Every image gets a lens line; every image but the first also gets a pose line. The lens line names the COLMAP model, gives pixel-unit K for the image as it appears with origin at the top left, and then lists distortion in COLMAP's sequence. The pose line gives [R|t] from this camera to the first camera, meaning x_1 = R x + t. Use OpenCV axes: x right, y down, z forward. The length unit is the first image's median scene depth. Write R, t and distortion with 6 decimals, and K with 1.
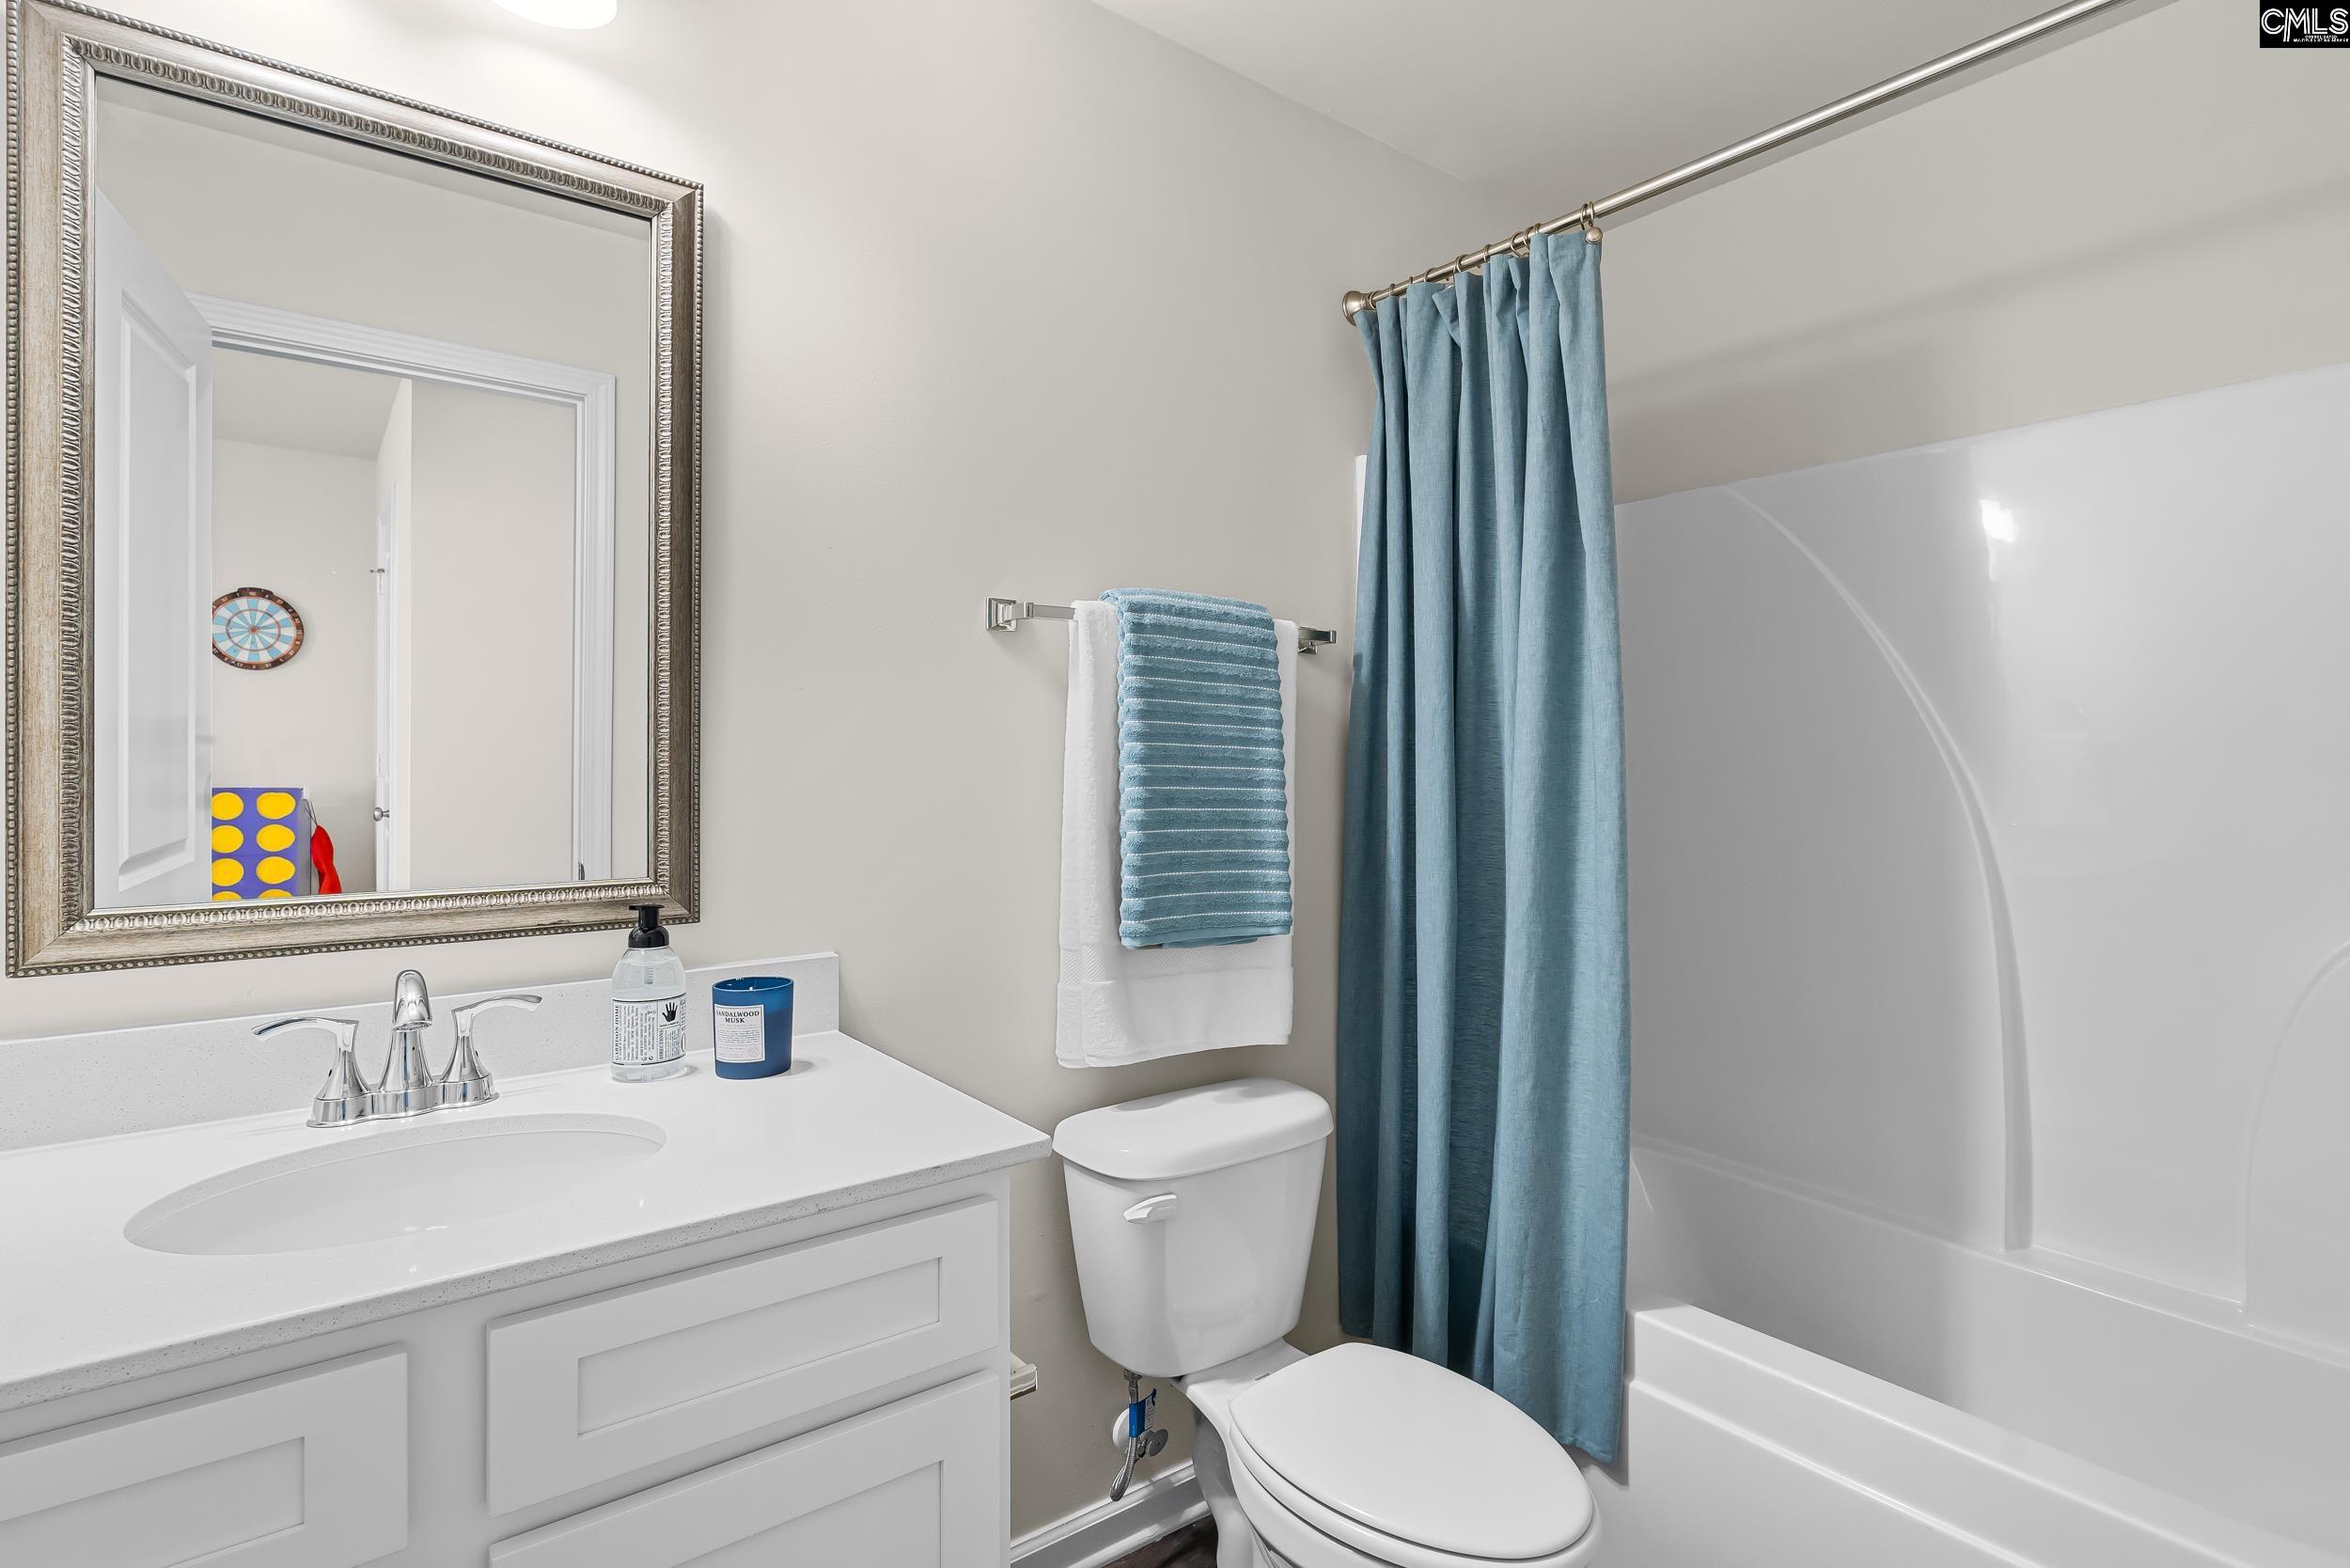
lens RADIAL K [[1163.4, 0, 1128.1], [0, 1163.4, 775.6], [0, 0, 1]] dist [0.022192, -0.000166]
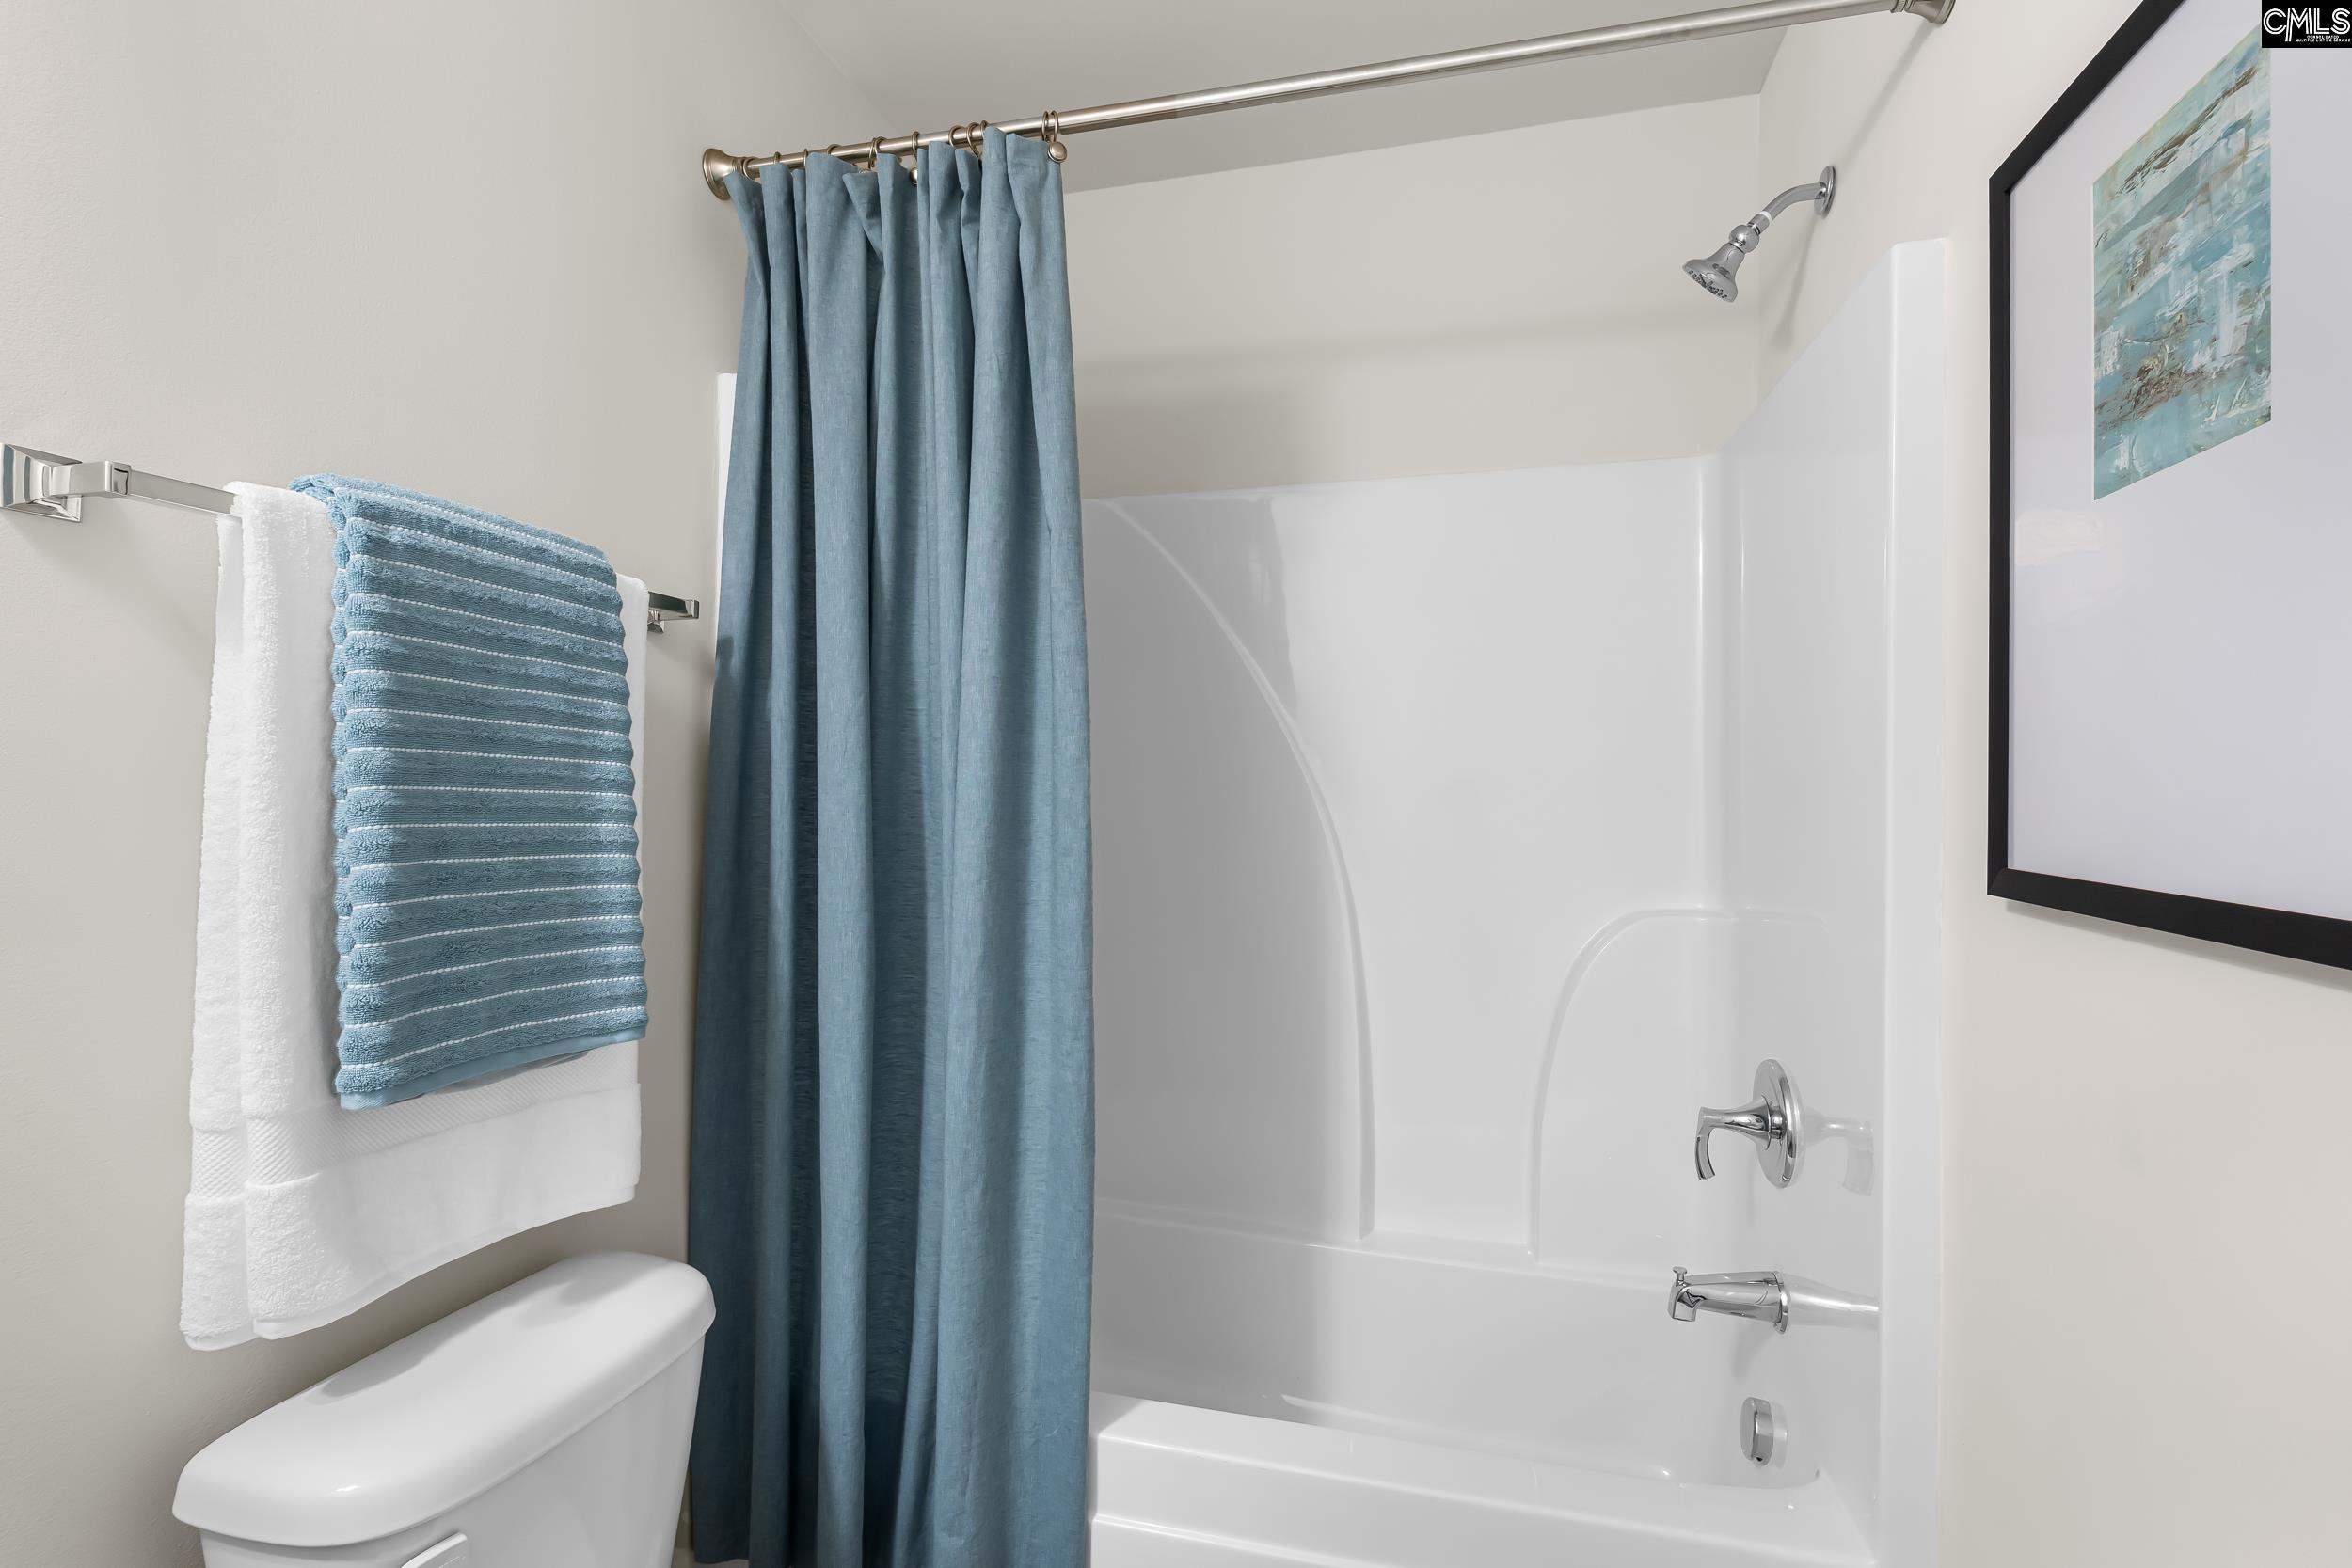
lens RADIAL K [[1108.8, 0, 1173.5], [0, 1108.8, 785.4], [0, 0, 1]] dist [-0.002986, 0.000004]
pose [[0.770339, 0.004208, 0.637621, -0.036436], [0.003435, 0.999936, -0.010749, -0.002430], [-0.637626, 0.010471, 0.770275, 0.327733]]
